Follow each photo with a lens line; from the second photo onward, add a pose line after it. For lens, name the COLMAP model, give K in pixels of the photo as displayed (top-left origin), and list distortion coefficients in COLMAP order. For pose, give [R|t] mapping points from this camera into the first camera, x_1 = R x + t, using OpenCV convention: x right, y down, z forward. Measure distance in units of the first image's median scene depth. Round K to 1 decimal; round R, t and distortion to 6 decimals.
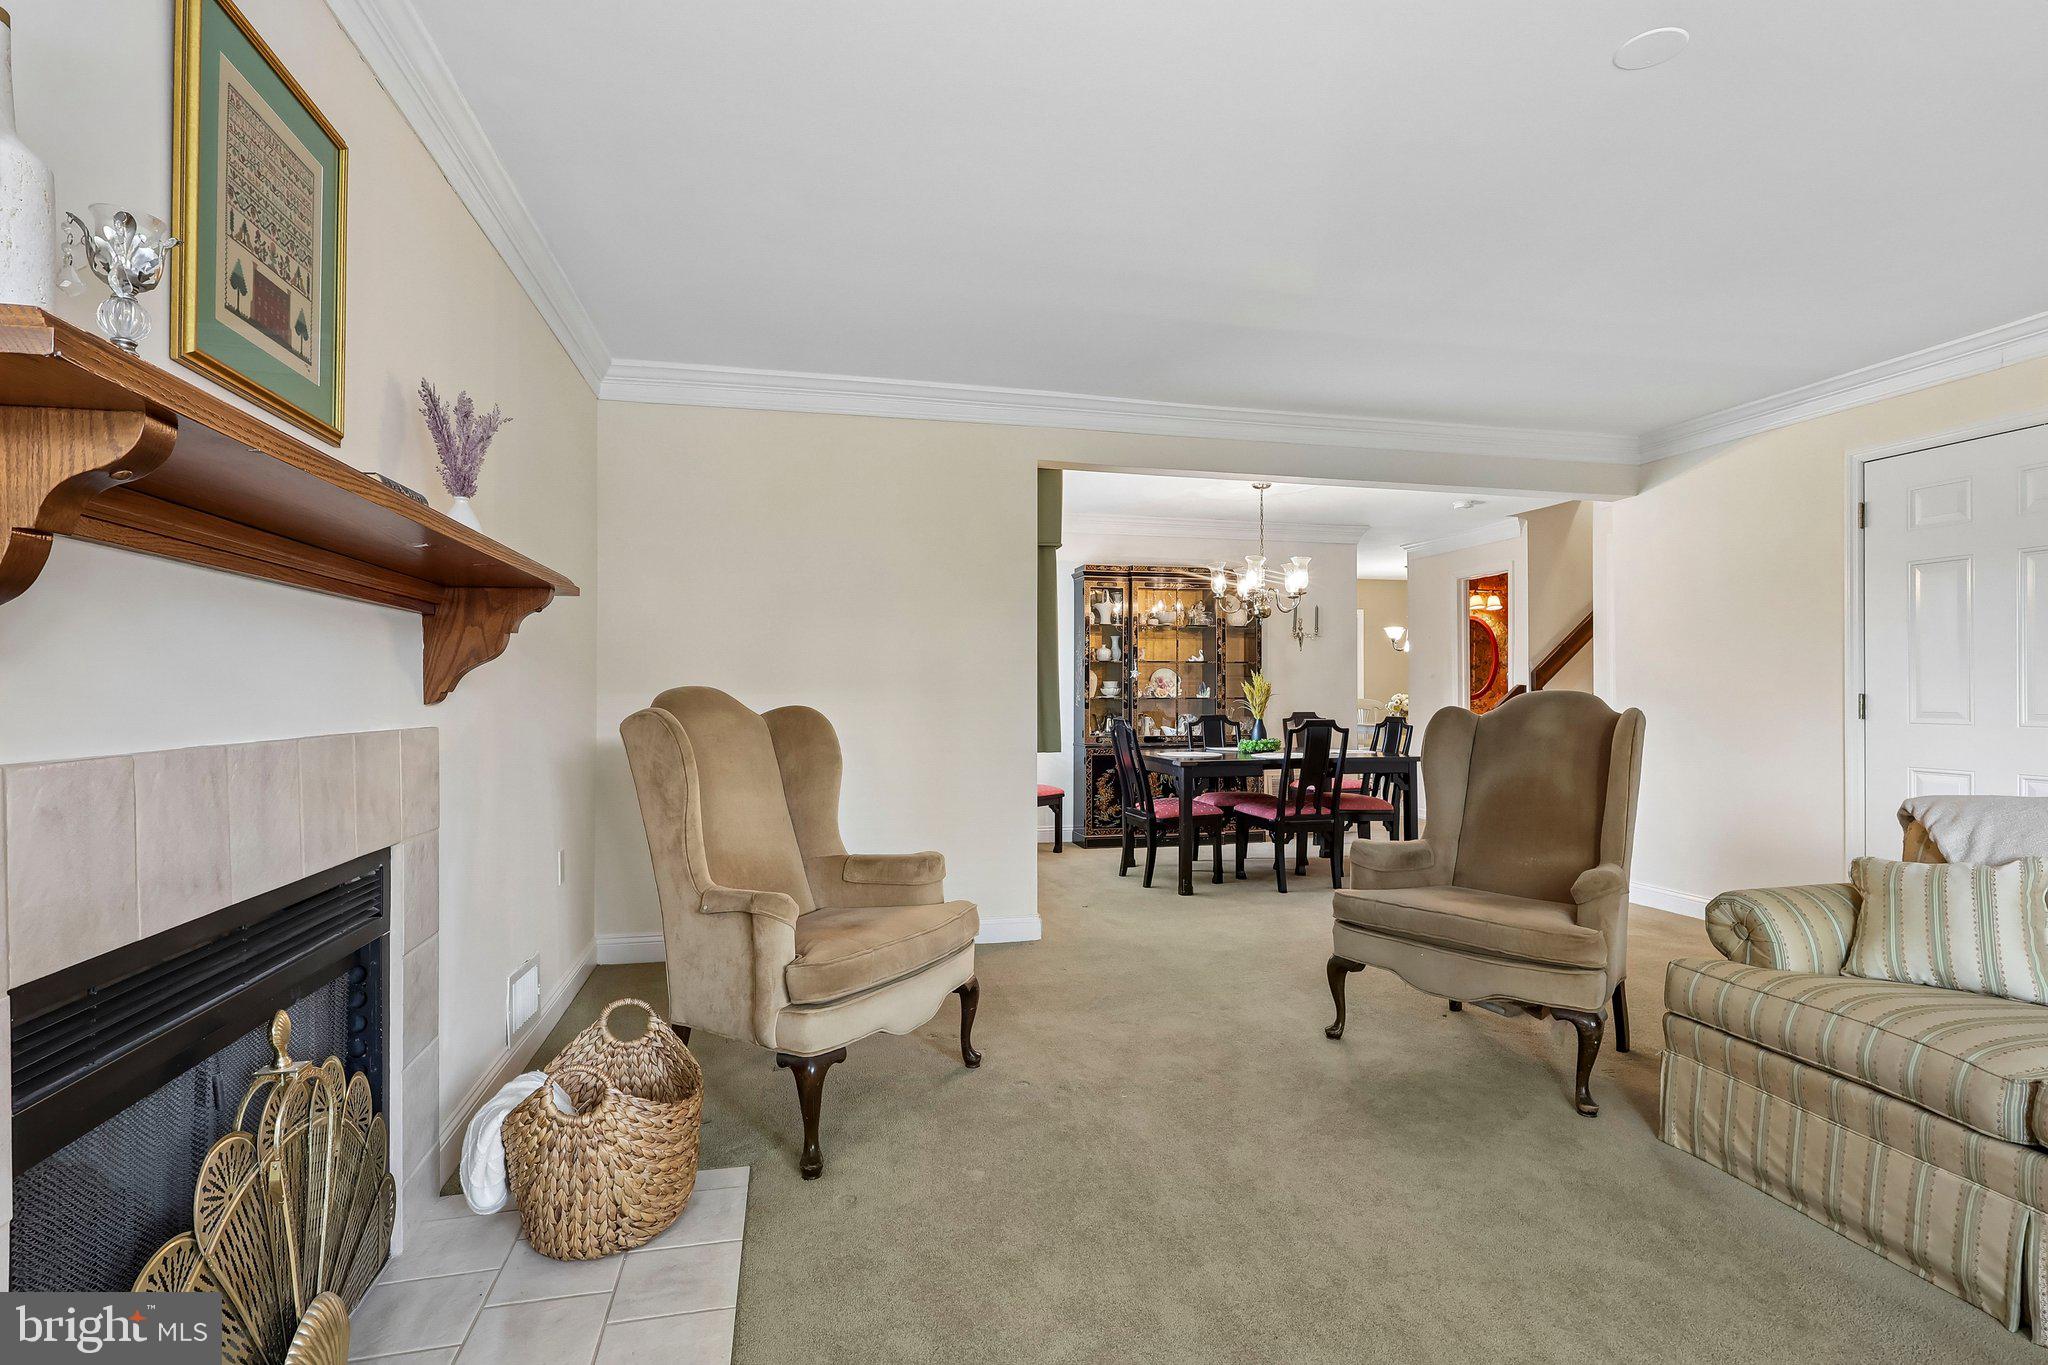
lens RADIAL K [[989.7, 0, 1037.0], [0, 989.7, 673.7], [0, 0, 1]] dist [-0.000995, -0.000247]
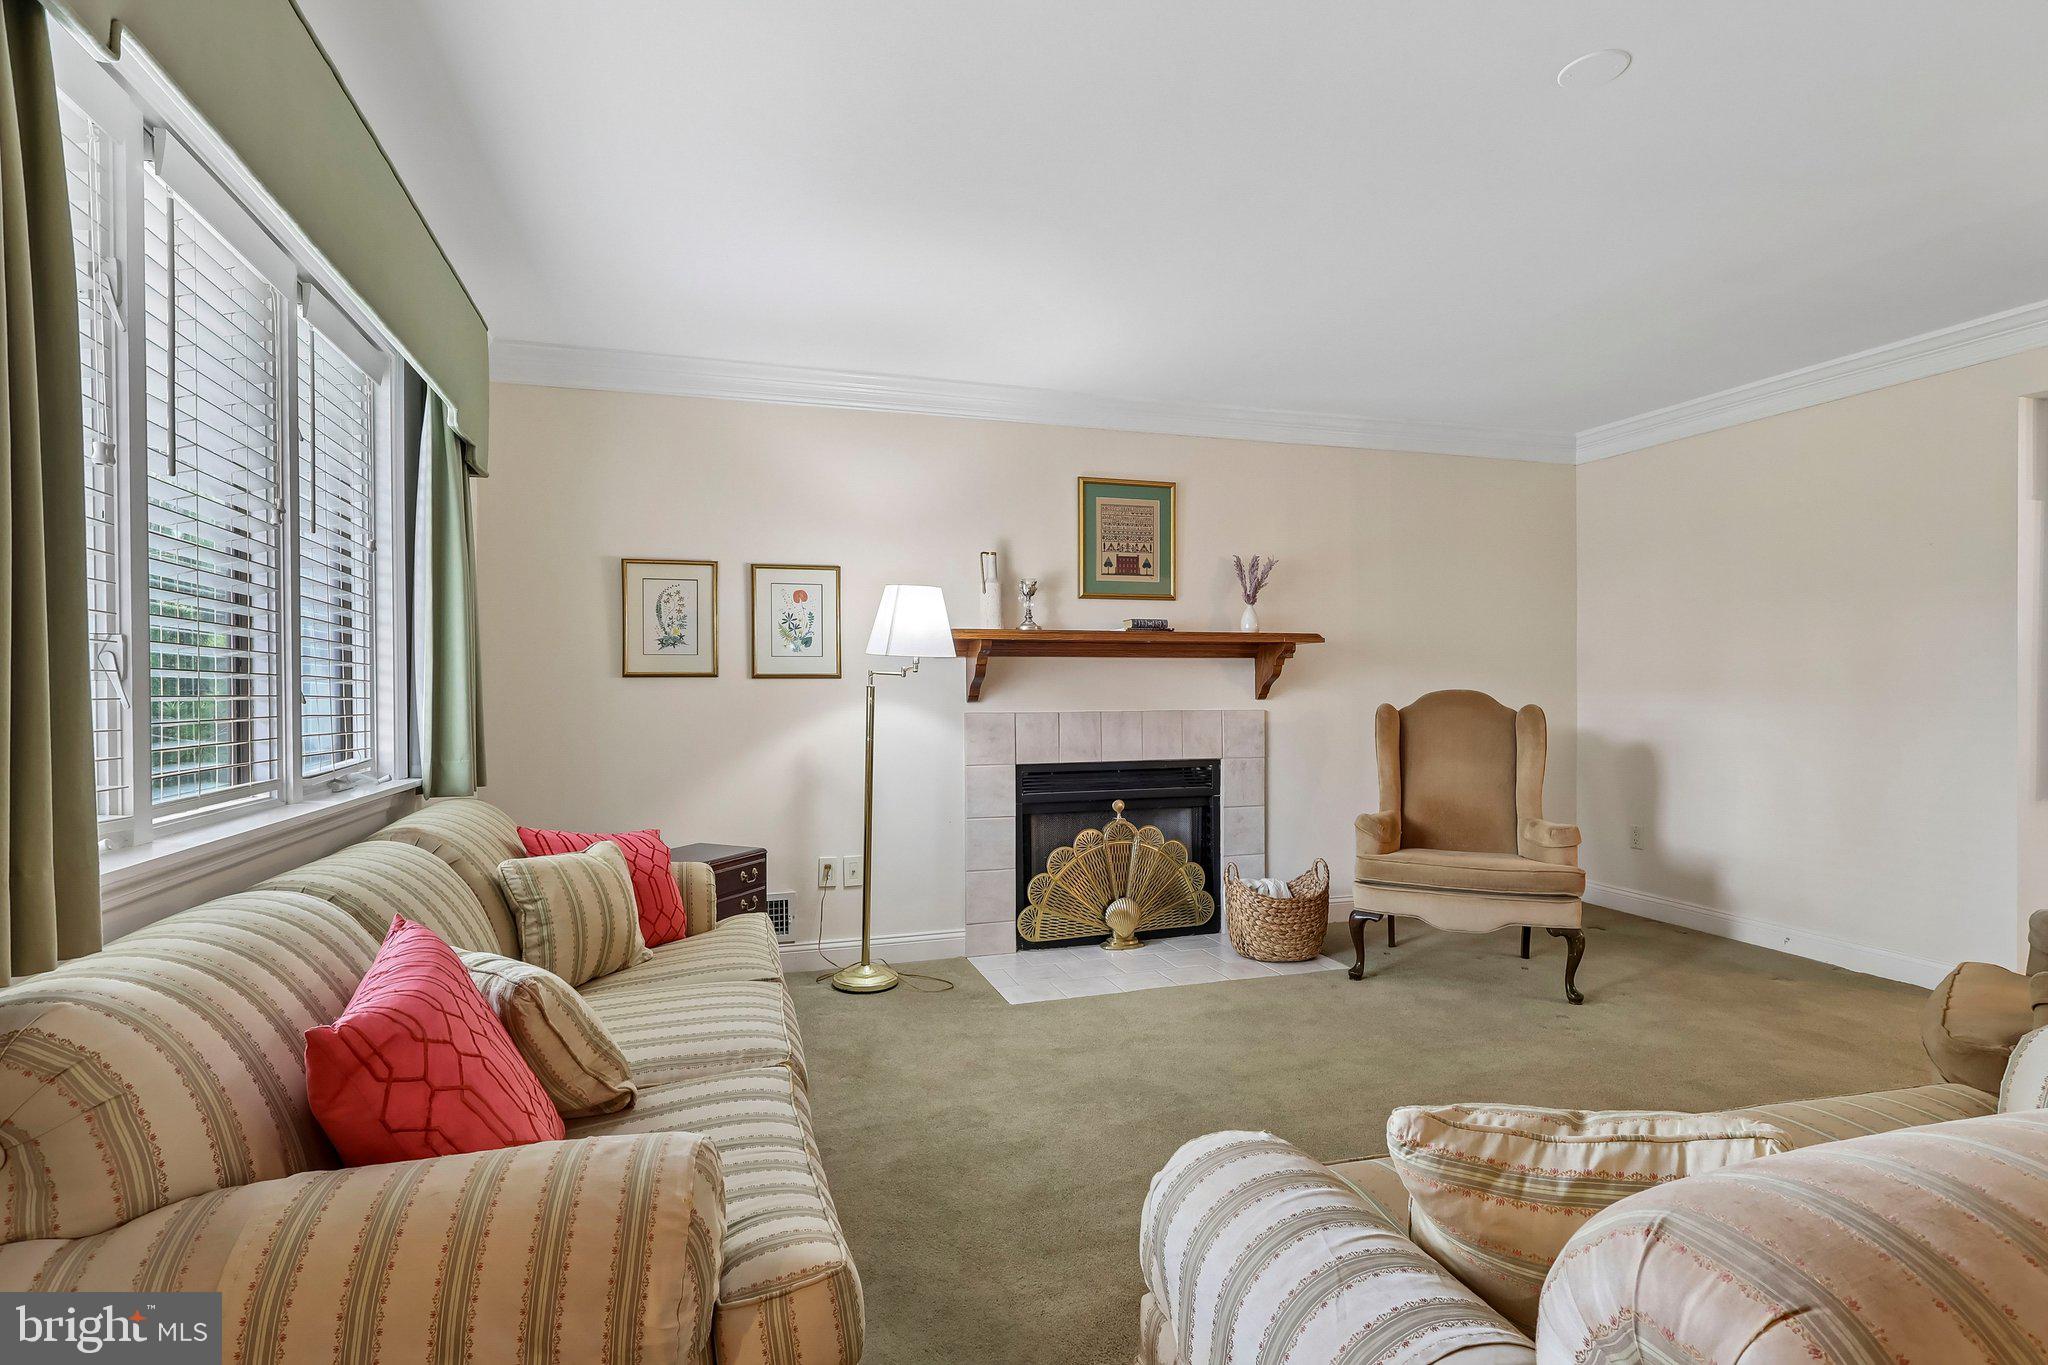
lens RADIAL K [[989.7, 0, 1016.3], [0, 989.7, 685.3], [0, 0, 1]] dist [-0.000995, -0.000247]
pose [[0.062205, 0.002516, -0.998060, 0.446826], [0.023002, 0.999728, 0.003954, -0.005912], [0.997798, -0.023204, 0.062131, 0.097541]]
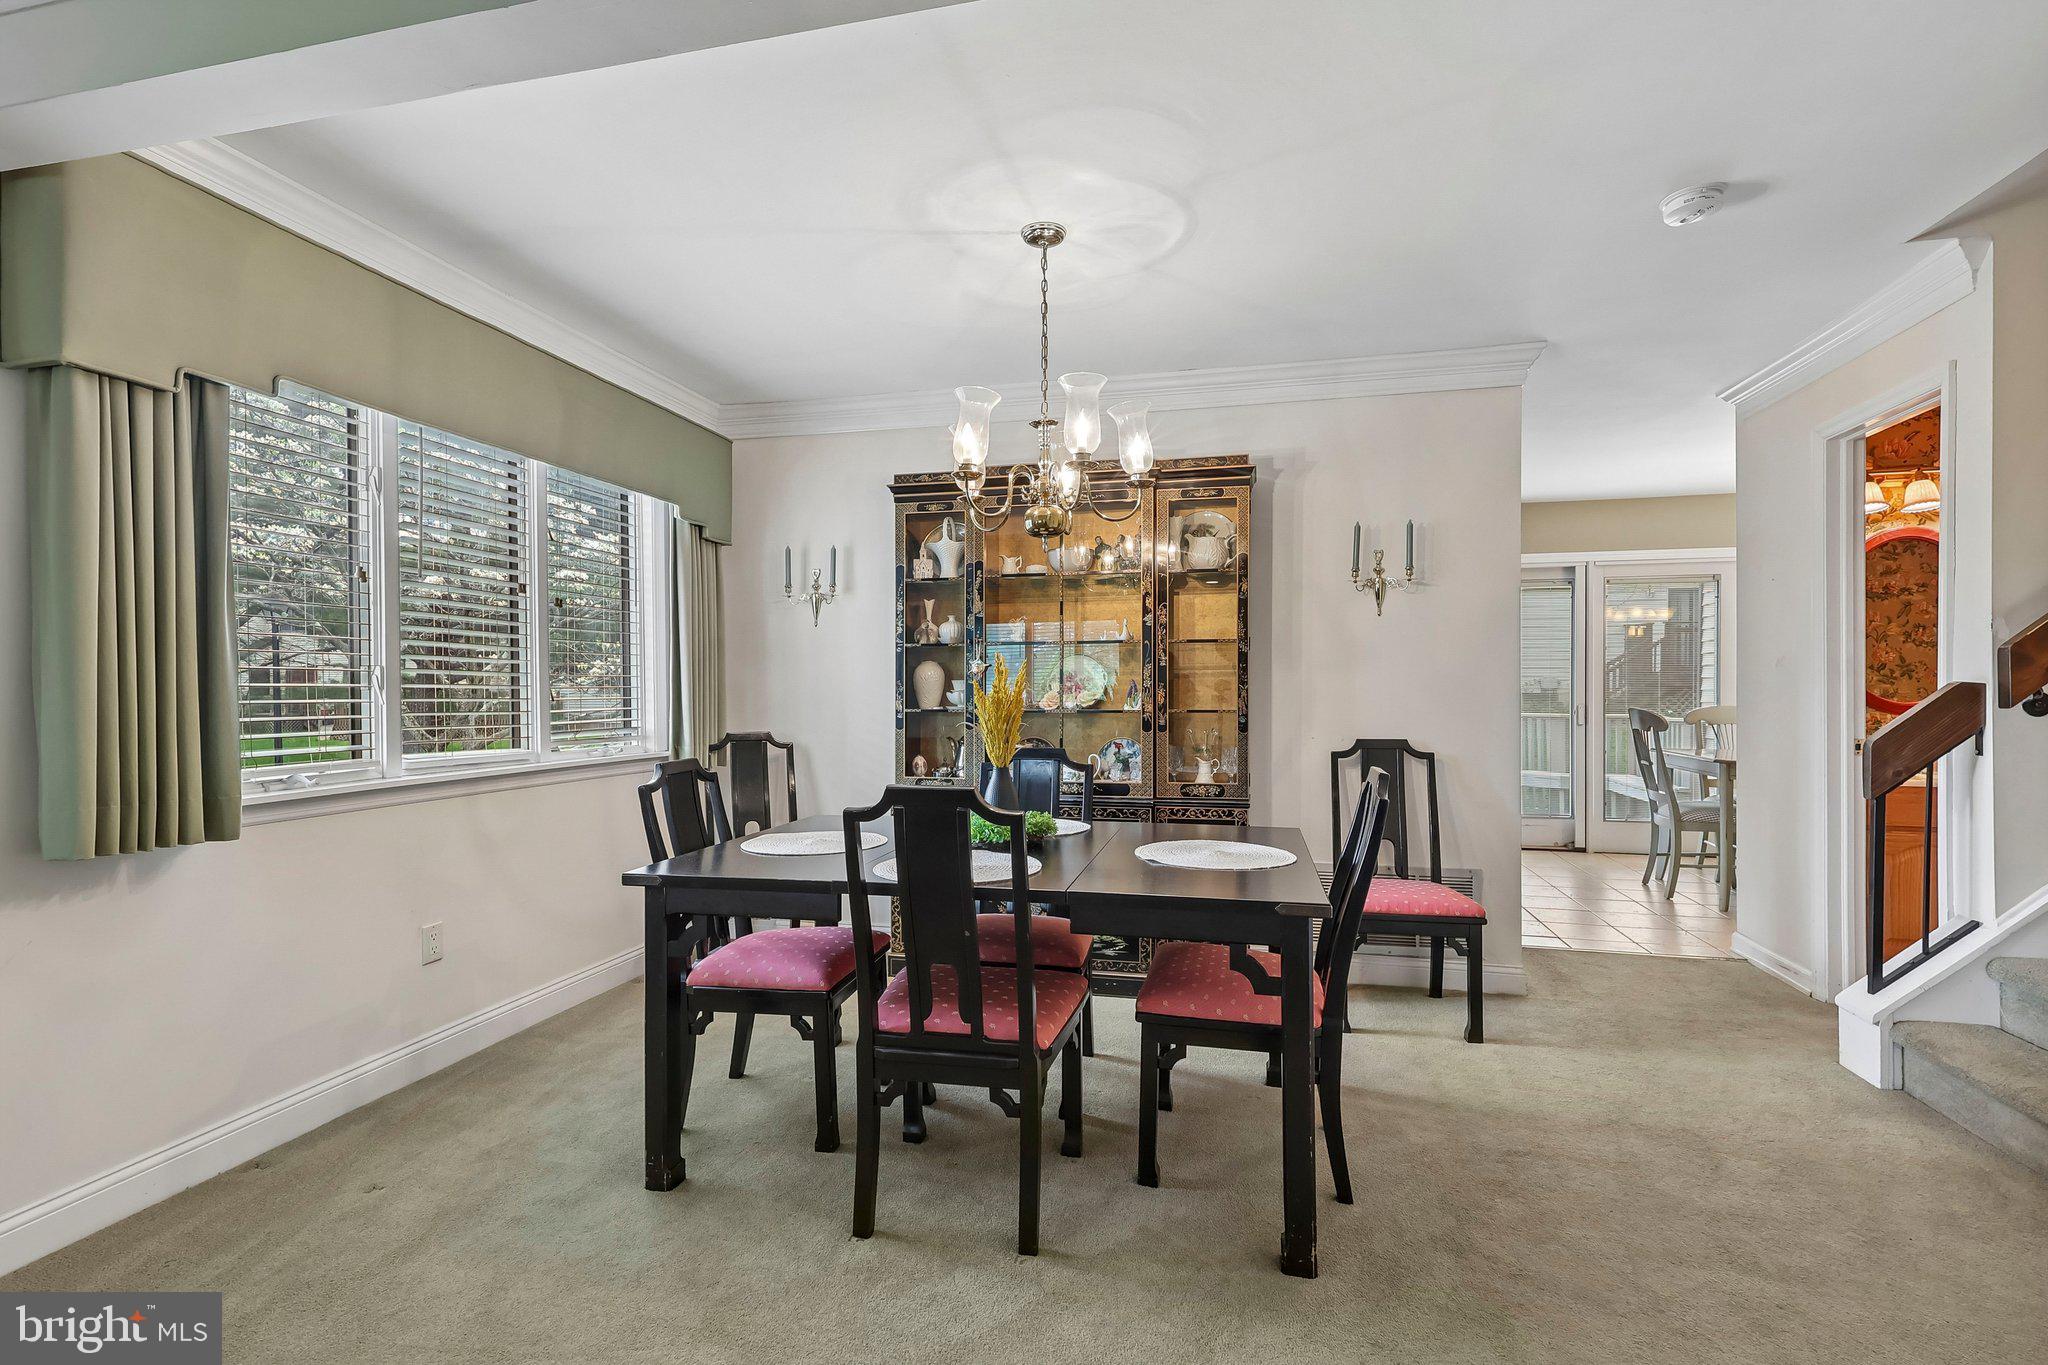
lens RADIAL K [[962.2, 0, 1014.5], [0, 962.2, 697.3], [0, 0, 1]] dist [0.006300, -0.003797]
pose [[0.881364, 0.000185, -0.472438, 0.364855], [0.012667, 0.999631, 0.024022, 0.004828], [0.472268, -0.027157, 0.881036, 0.532418]]
